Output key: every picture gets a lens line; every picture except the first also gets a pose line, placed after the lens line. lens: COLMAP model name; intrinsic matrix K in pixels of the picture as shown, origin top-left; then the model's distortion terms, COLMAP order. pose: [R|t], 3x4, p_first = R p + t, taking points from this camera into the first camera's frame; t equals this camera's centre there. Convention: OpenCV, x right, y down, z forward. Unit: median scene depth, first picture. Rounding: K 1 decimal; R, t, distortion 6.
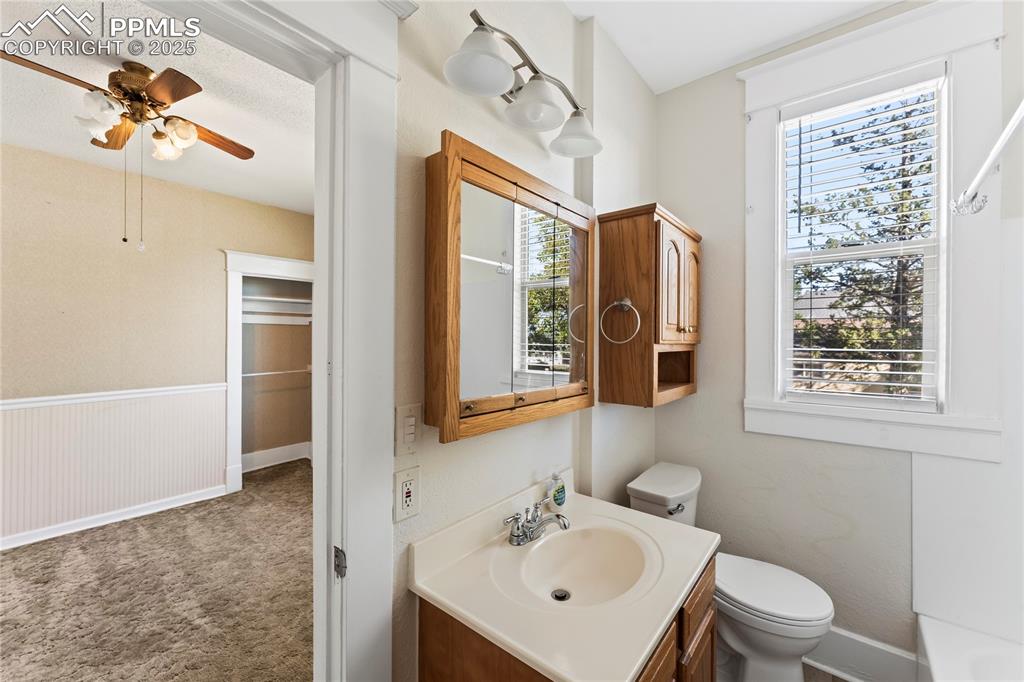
lens RADIAL K [[412.3, 0, 519.5], [0, 412.3, 341.6], [0, 0, 1]] dist [-0.000456, -0.001091]
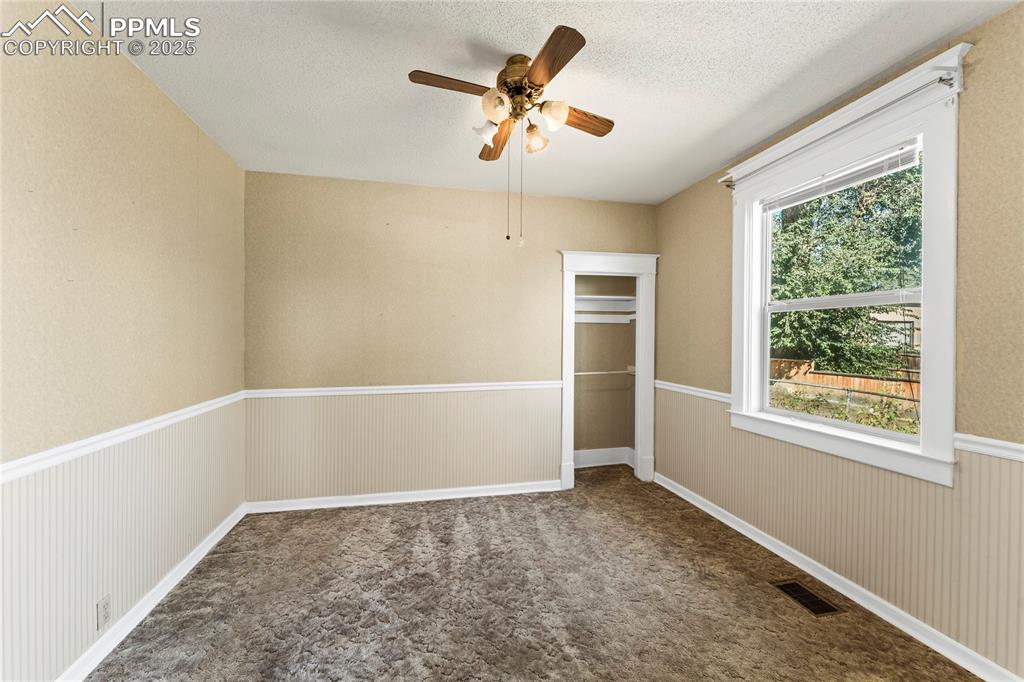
lens RADIAL K [[412.3, 0, 508.6], [0, 412.3, 341.4], [0, 0, 1]] dist [-0.000456, -0.001091]
pose [[0.781565, 0.002956, -0.623817, -0.243618], [-0.002625, 0.999996, 0.001450, 0.001040], [0.623819, 0.000504, 0.781569, 0.160936]]
